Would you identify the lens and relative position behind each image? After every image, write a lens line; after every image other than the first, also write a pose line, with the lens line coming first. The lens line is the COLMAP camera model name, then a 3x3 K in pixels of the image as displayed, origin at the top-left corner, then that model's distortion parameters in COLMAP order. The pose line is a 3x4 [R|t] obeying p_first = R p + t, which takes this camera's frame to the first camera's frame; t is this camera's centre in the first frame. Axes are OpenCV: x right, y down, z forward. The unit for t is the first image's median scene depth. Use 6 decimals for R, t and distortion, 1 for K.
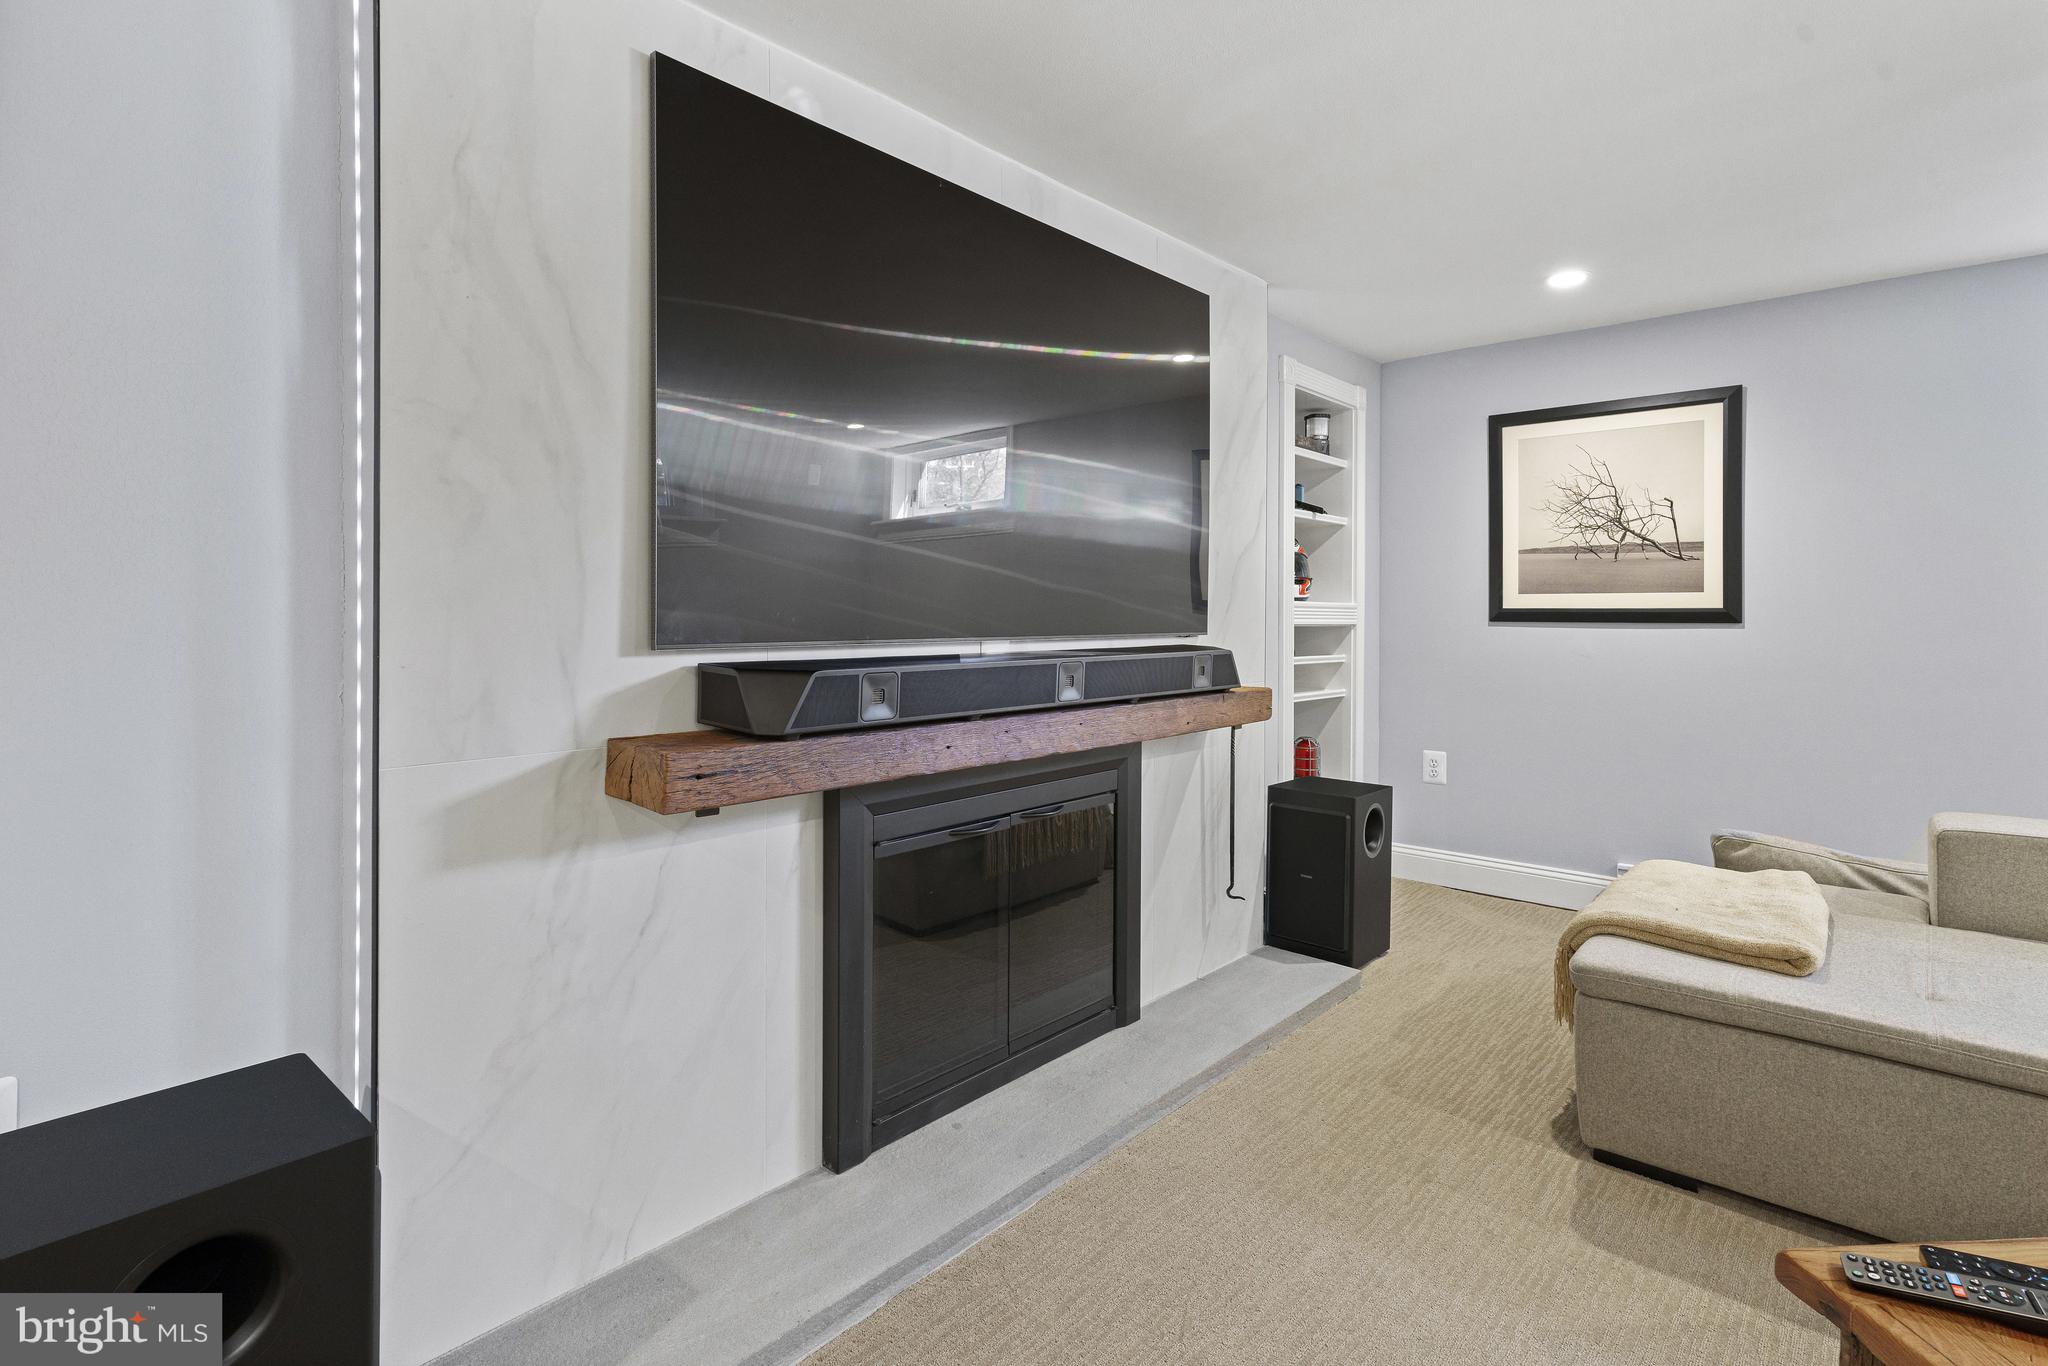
lens RADIAL K [[1004.0, 0, 1017.0], [0, 1004.0, 613.8], [0, 0, 1]] dist [0.003938, 0.000812]
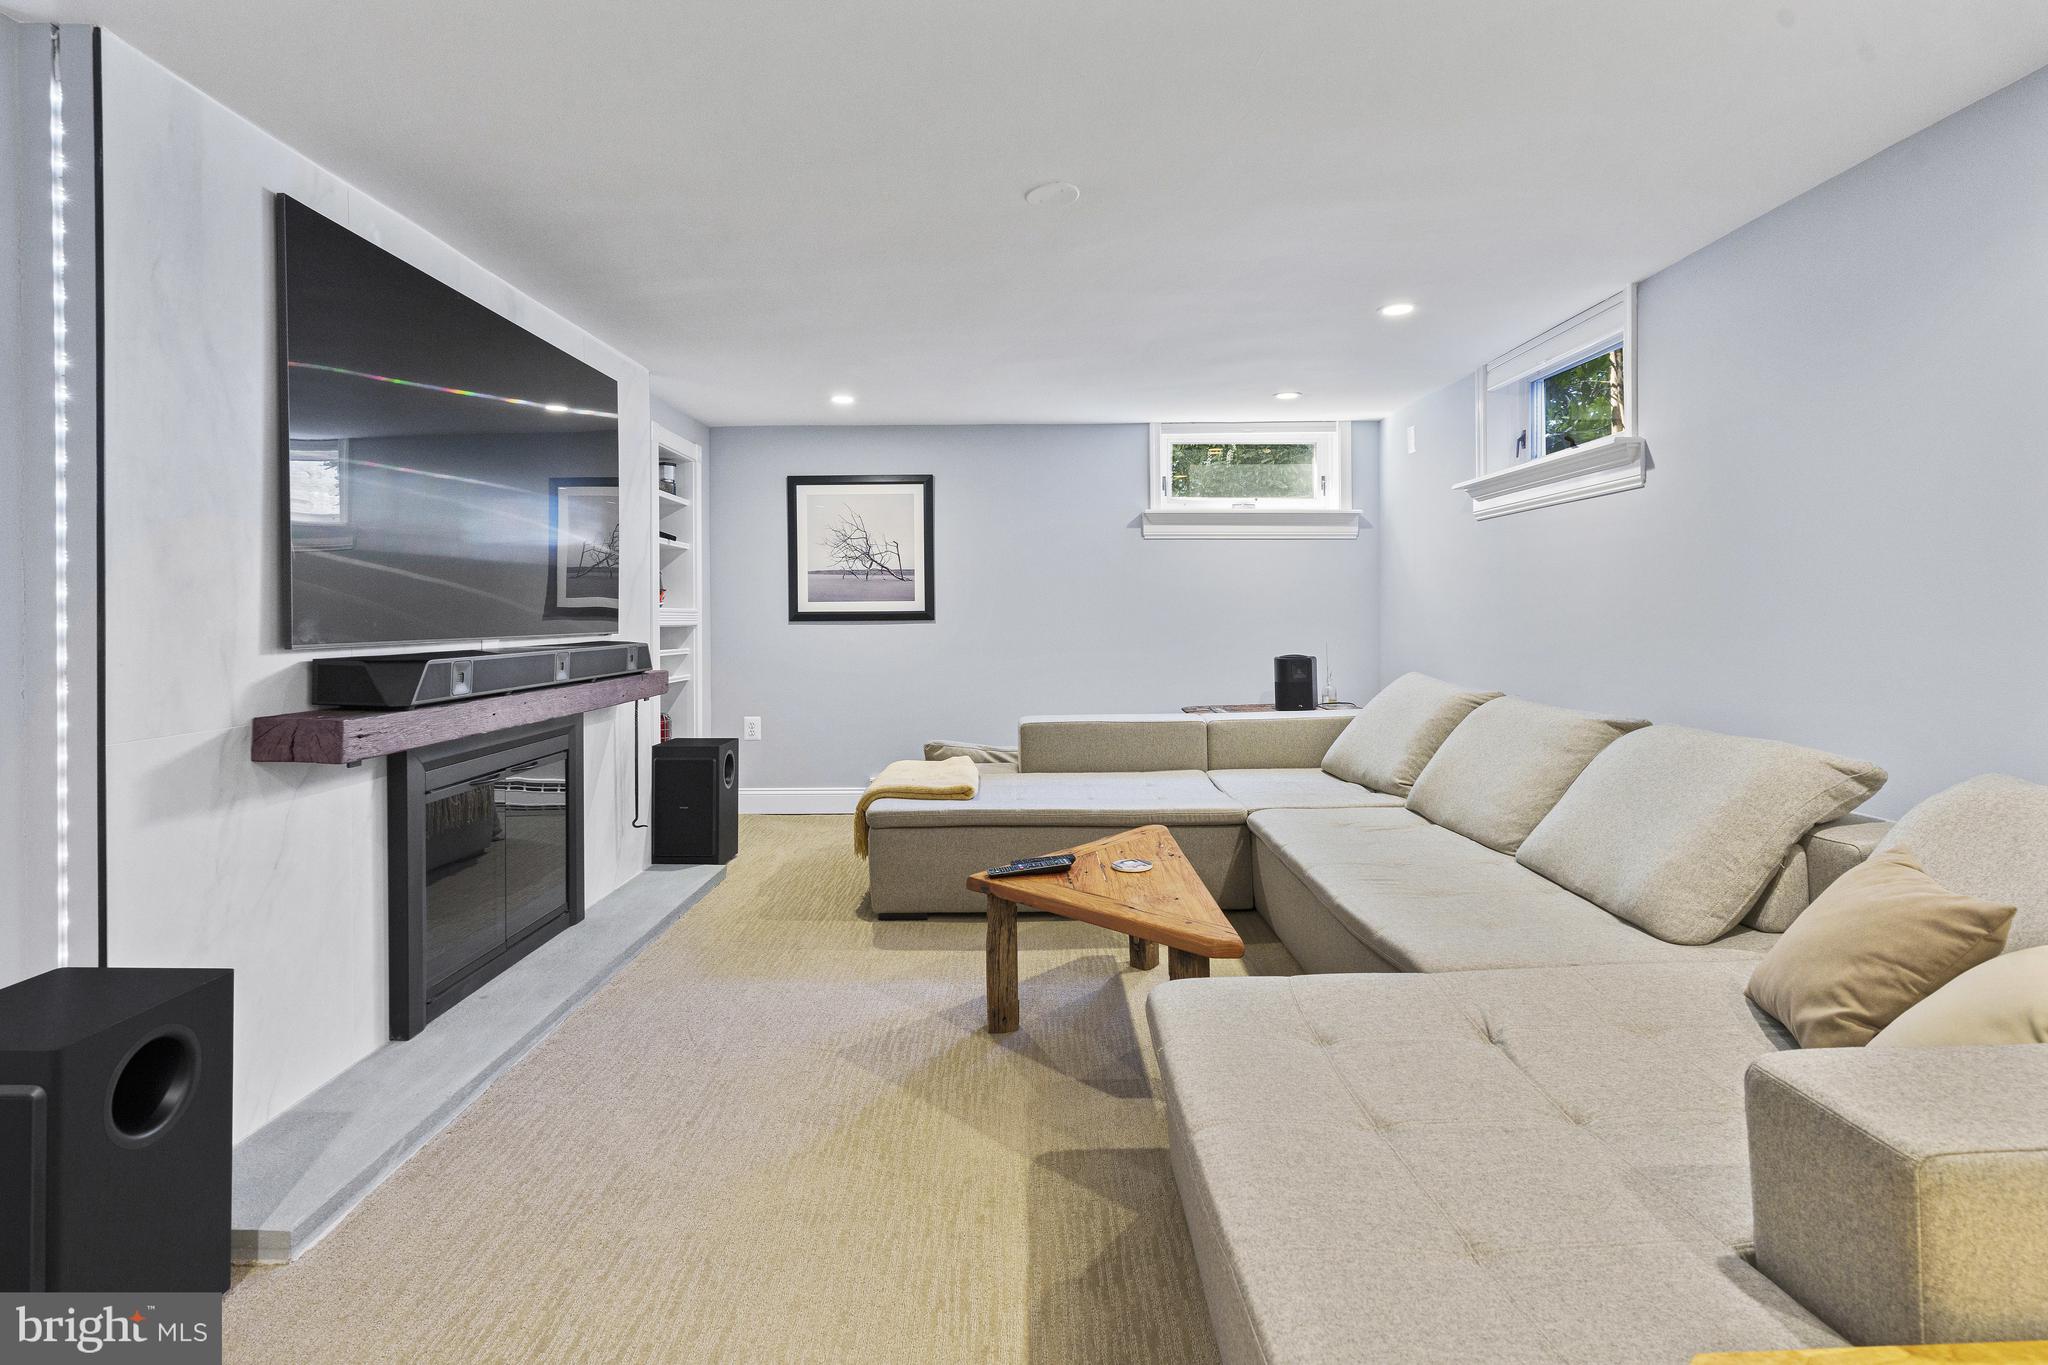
lens RADIAL K [[995.7, 0, 1021.0], [0, 995.7, 618.6], [0, 0, 1]] dist [0.000621, 0.000510]
pose [[0.744716, -0.011833, 0.667276, -0.334842], [0.011067, 0.999924, 0.005381, -0.000119], [-0.667289, 0.003378, 0.744791, -0.394836]]
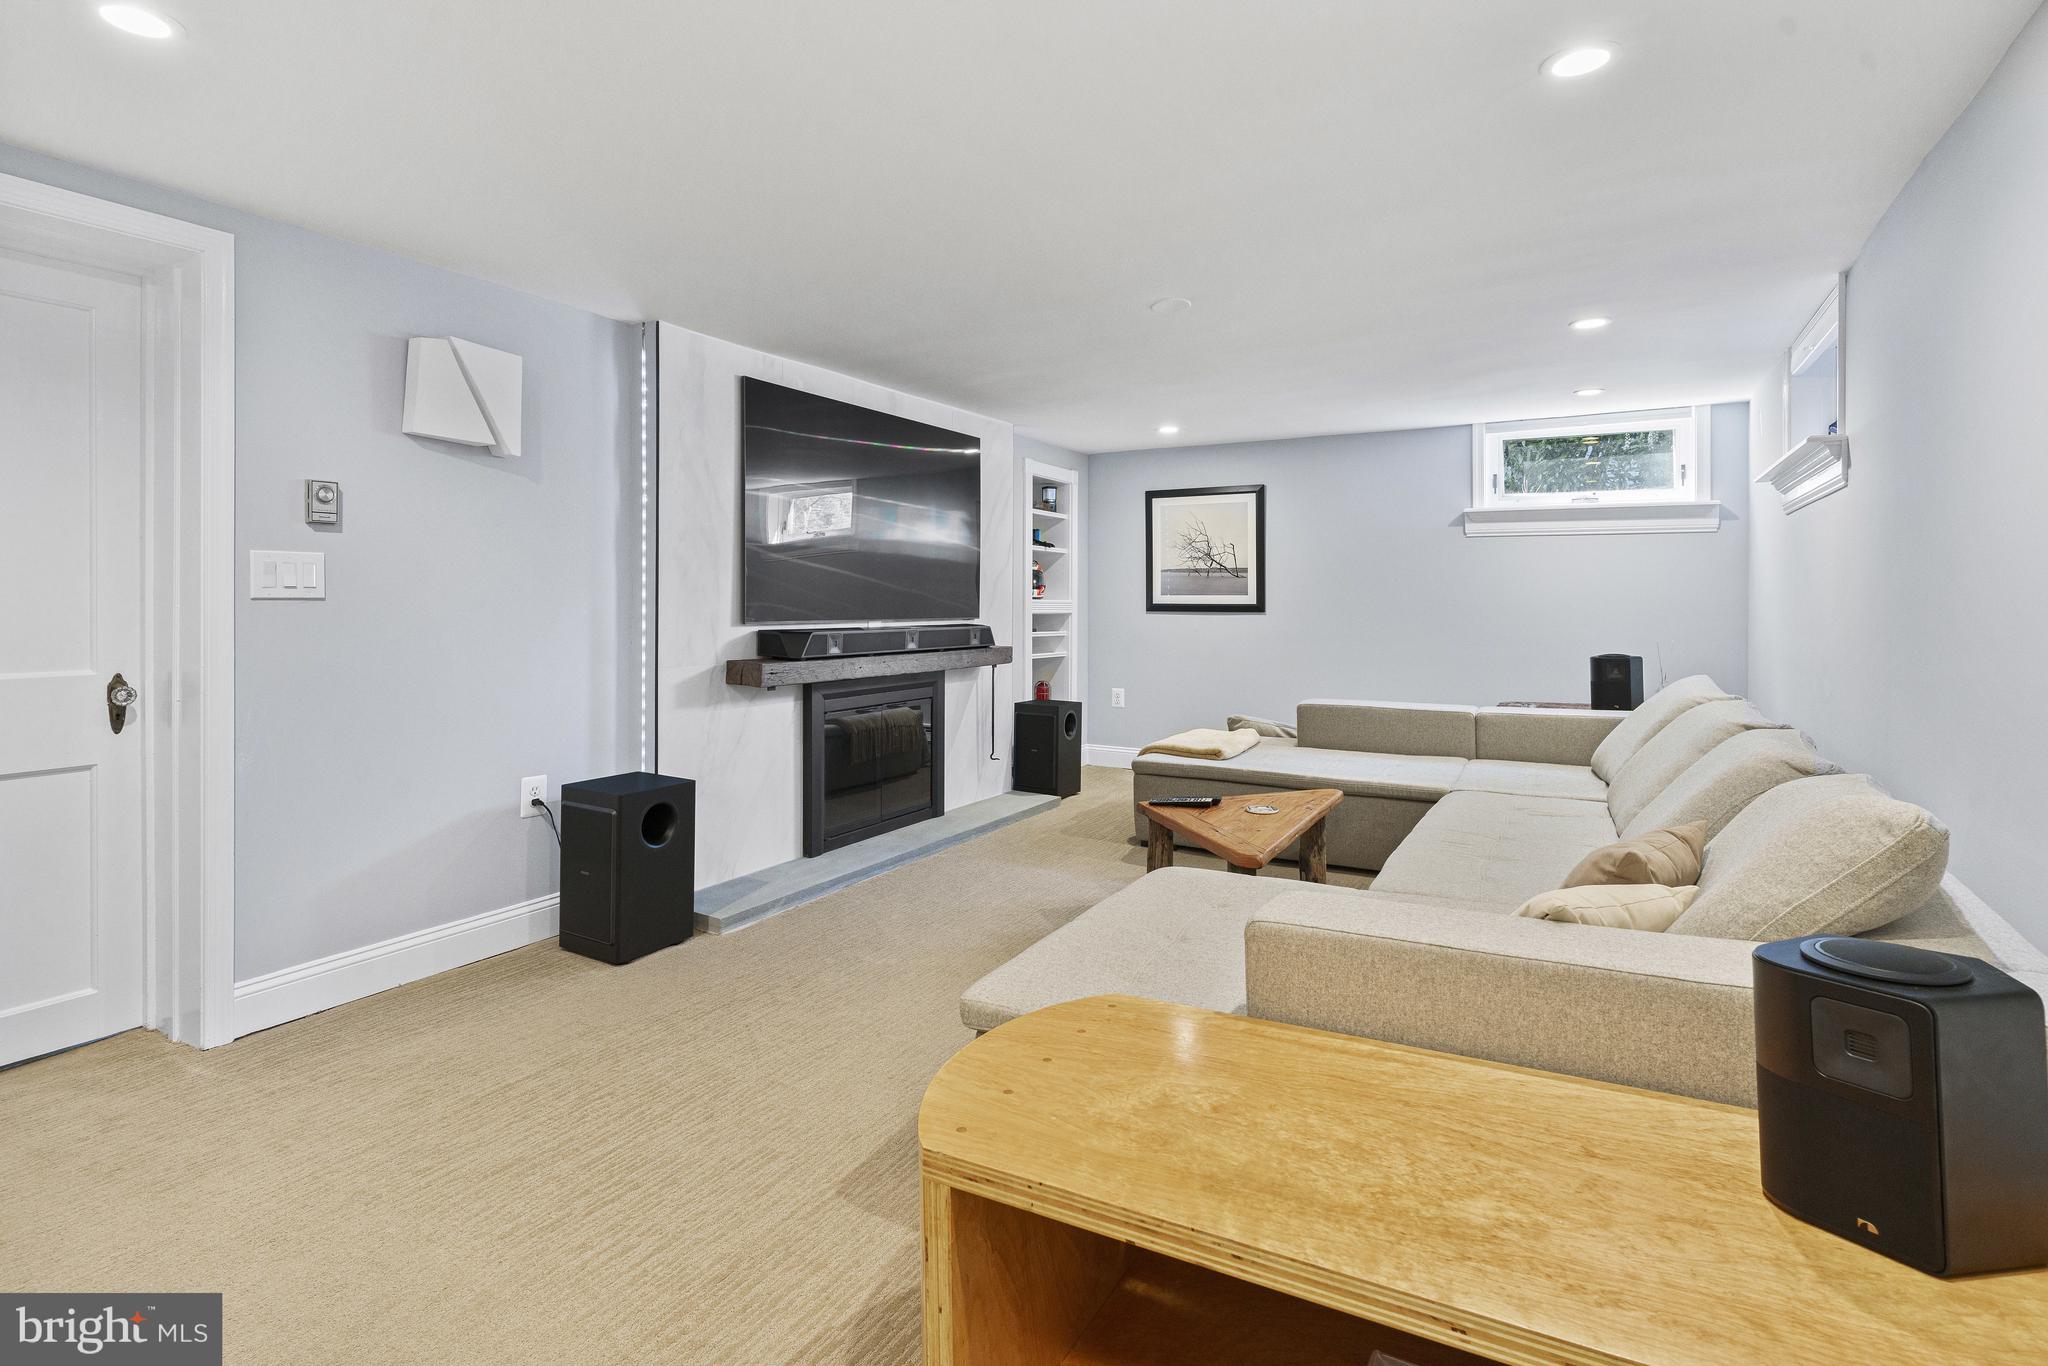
lens RADIAL K [[1017.0, 0, 1019.2], [0, 1017.0, 612.2], [0, 0, 1]] dist [0.000993, 0.000183]
pose [[0.980079, -0.001251, 0.198605, -0.129244], [-0.000611, 0.999956, 0.009317, -0.010168], [-0.198608, -0.009252, 0.980035, -0.984166]]
